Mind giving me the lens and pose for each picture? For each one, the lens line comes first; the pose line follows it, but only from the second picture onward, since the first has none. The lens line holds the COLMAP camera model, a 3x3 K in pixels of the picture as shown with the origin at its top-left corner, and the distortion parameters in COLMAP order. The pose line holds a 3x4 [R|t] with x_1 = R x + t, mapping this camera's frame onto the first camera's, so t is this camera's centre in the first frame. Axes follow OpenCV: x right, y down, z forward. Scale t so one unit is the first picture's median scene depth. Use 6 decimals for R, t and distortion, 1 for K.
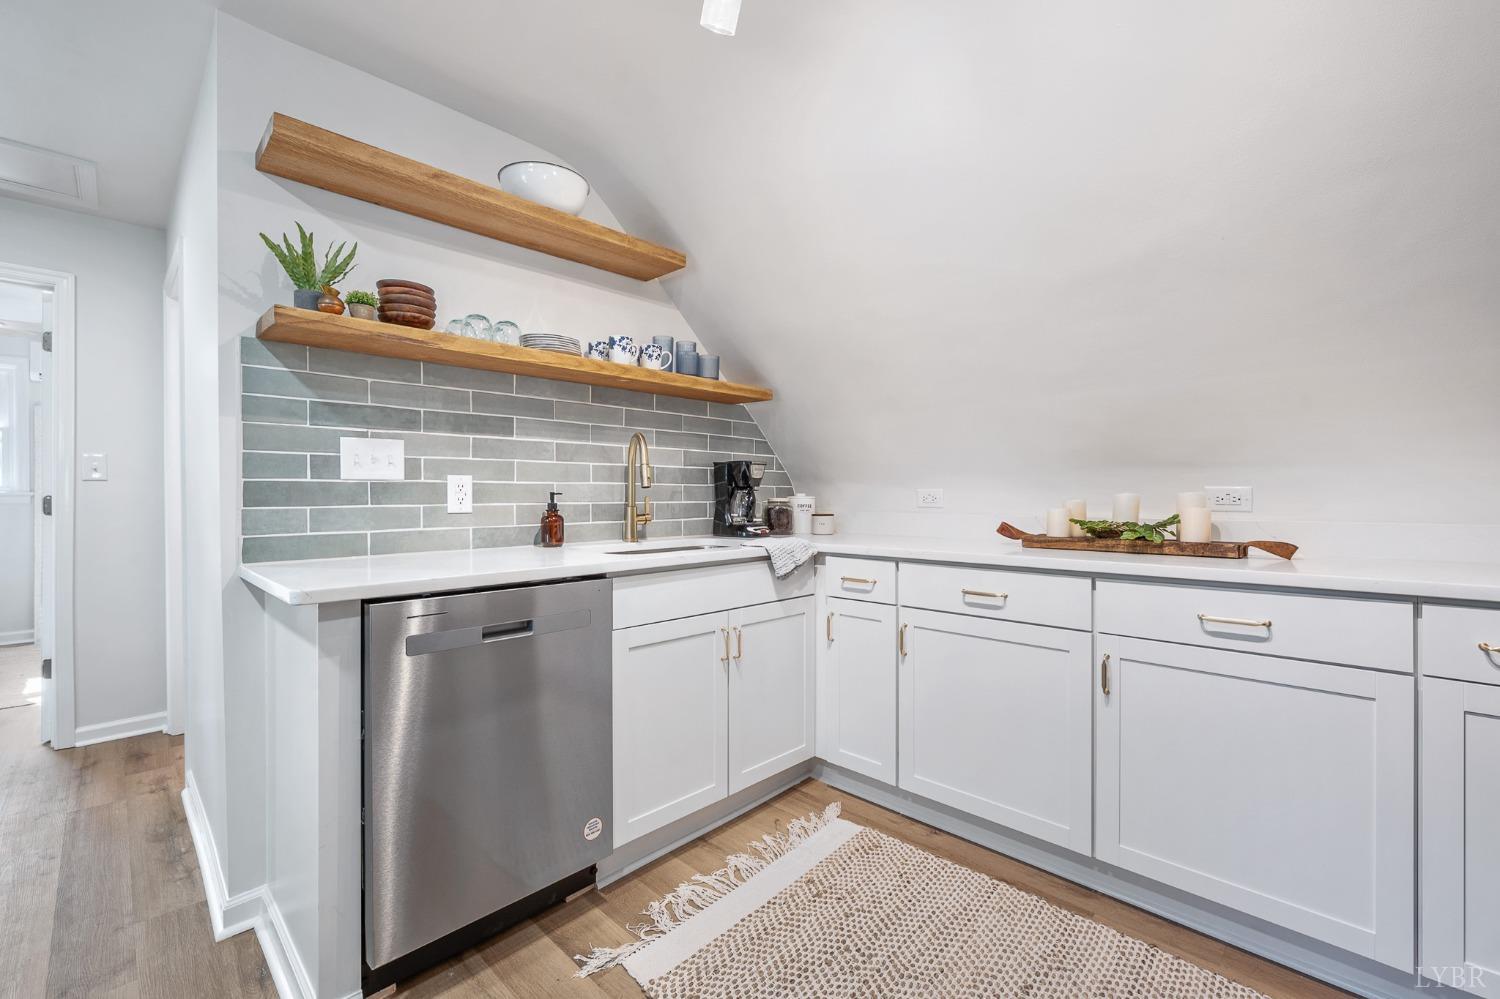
lens RADIAL K [[637.6, 0, 751.9], [0, 637.6, 496.9], [0, 0, 1]] dist [0.000845, -0.000152]
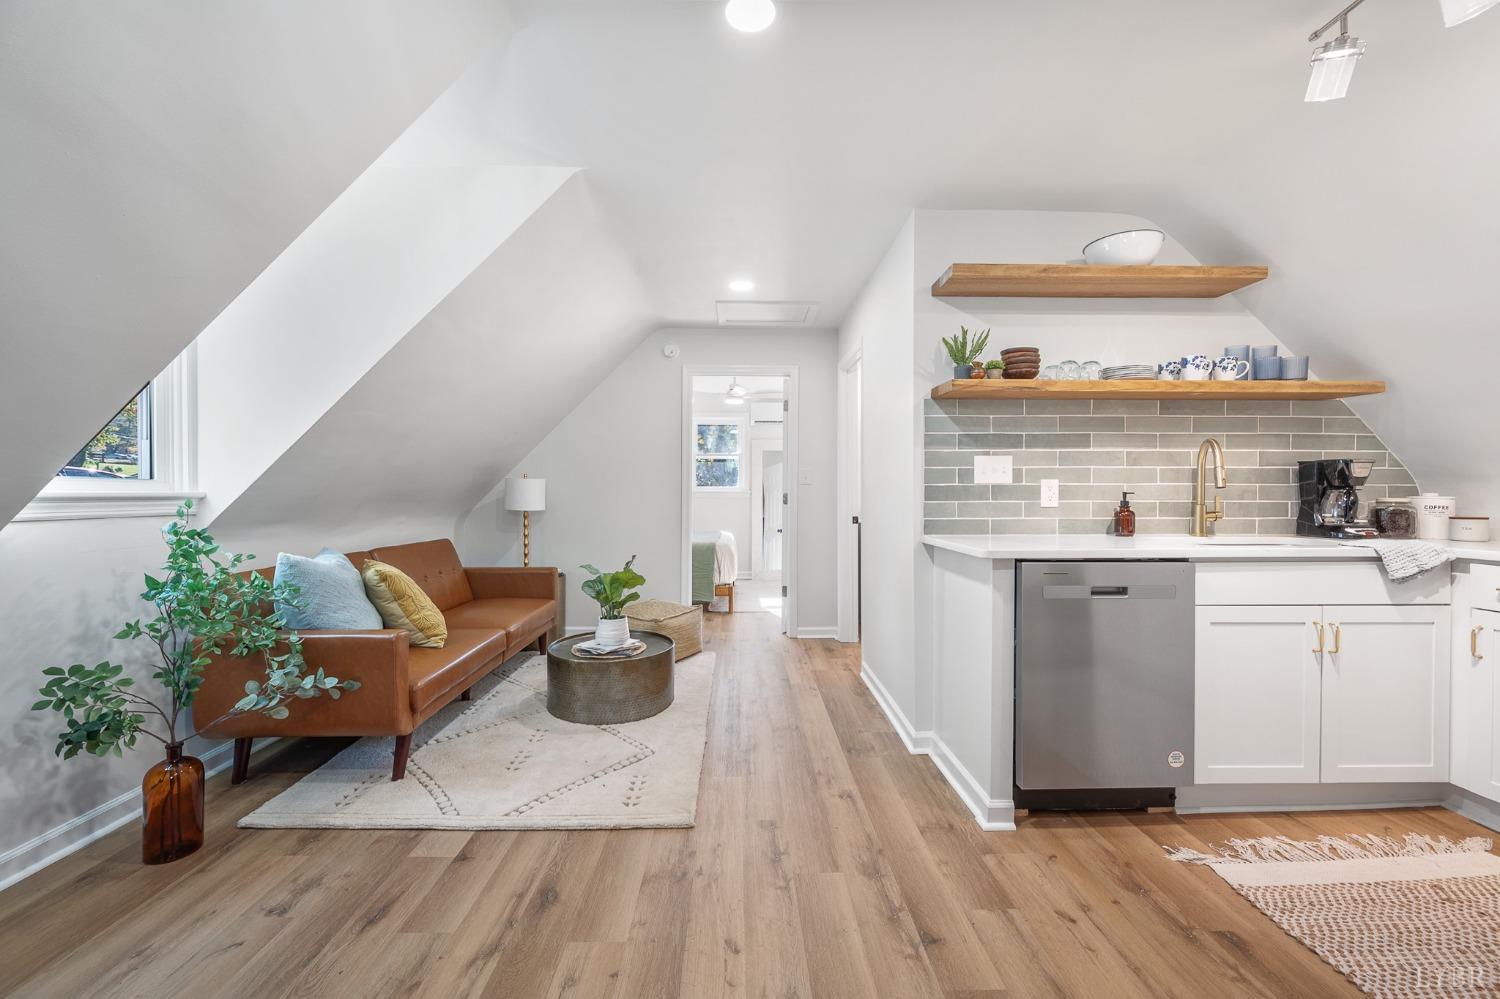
lens RADIAL K [[600.8, 0, 745.1], [0, 600.8, 498.0], [0, 0, 1]] dist [-0.005202, 0.001320]
pose [[0.710495, 0.007906, -0.703658, -0.021796], [-0.003735, 0.999965, 0.007464, -0.001716], [0.703693, -0.002675, 0.710499, -0.380070]]
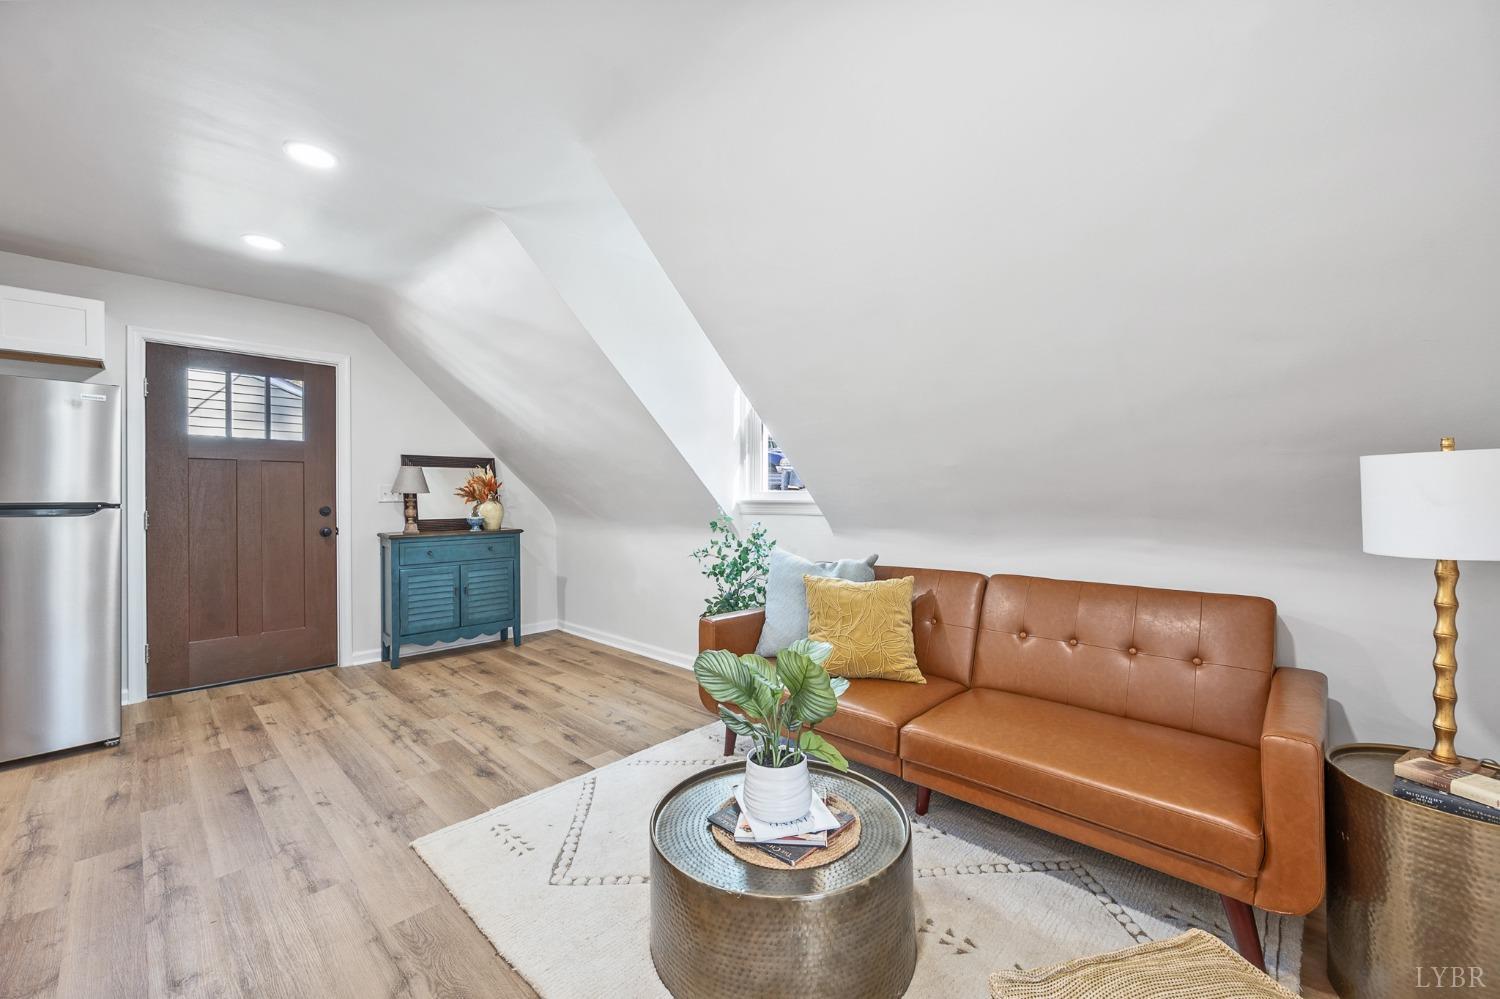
lens RADIAL K [[600.8, 0, 751.4], [0, 600.8, 495.8], [0, 0, 1]] dist [-0.005202, 0.001320]
pose [[-0.999940, 0.003754, -0.010320, -1.368446], [0.003771, 0.999992, -0.001577, -0.008226], [0.010314, -0.001616, -0.999946, 1.297433]]
